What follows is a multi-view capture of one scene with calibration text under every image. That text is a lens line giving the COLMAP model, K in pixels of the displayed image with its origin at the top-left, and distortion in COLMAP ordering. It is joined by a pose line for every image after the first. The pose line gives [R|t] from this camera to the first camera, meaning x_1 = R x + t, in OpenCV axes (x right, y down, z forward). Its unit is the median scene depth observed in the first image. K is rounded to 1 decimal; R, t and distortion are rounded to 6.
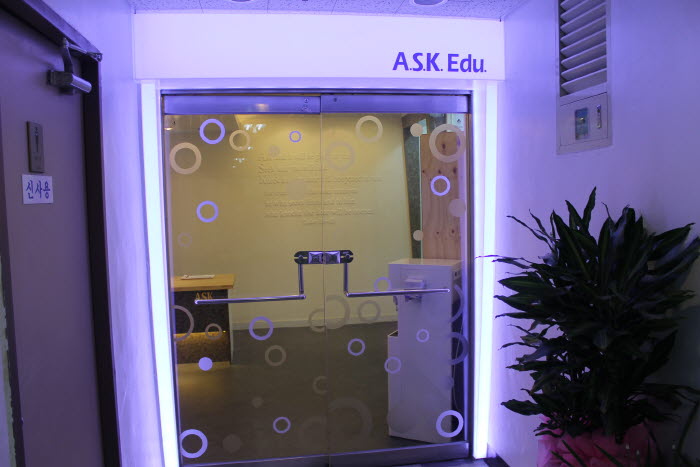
lens RADIAL K [[582.9, 0, 348.0], [0, 582.9, 243.3], [0, 0, 1]] dist [-0.174583, 0.143899]
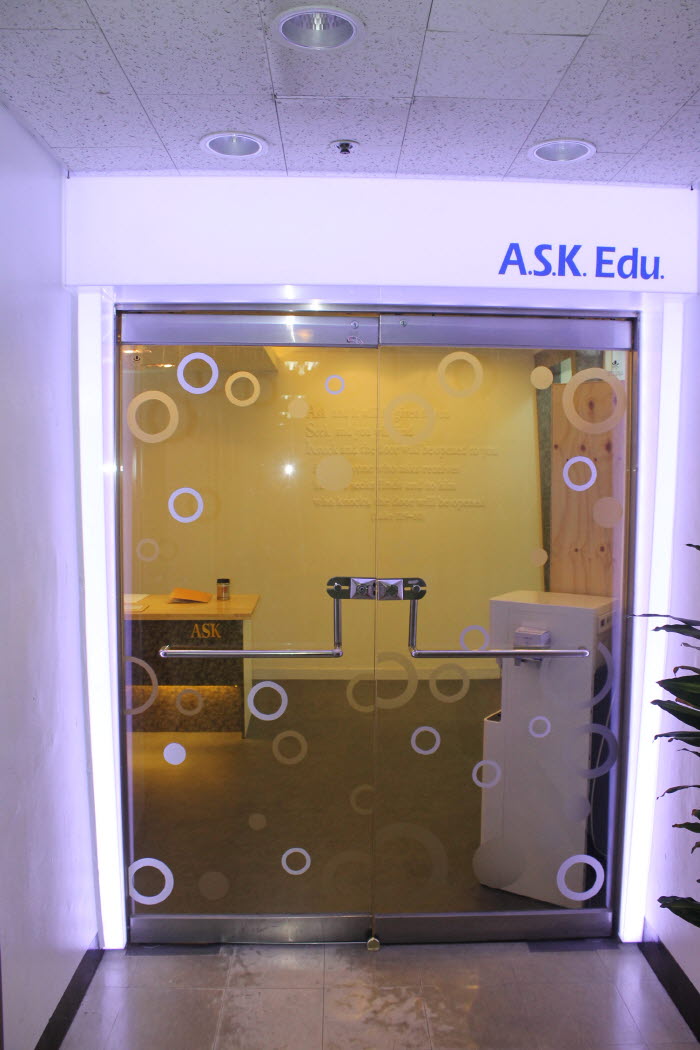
lens RADIAL K [[874.4, 0, 350.0], [0, 874.4, 525.0], [0, 0, 1]] dist [-0.174583, 0.143899]
pose [[0.991799, 0.036361, -0.122526, 0.038049], [-0.038553, 0.999135, -0.015560, -0.025223], [0.121854, 0.020156, 0.992343, 0.108869]]
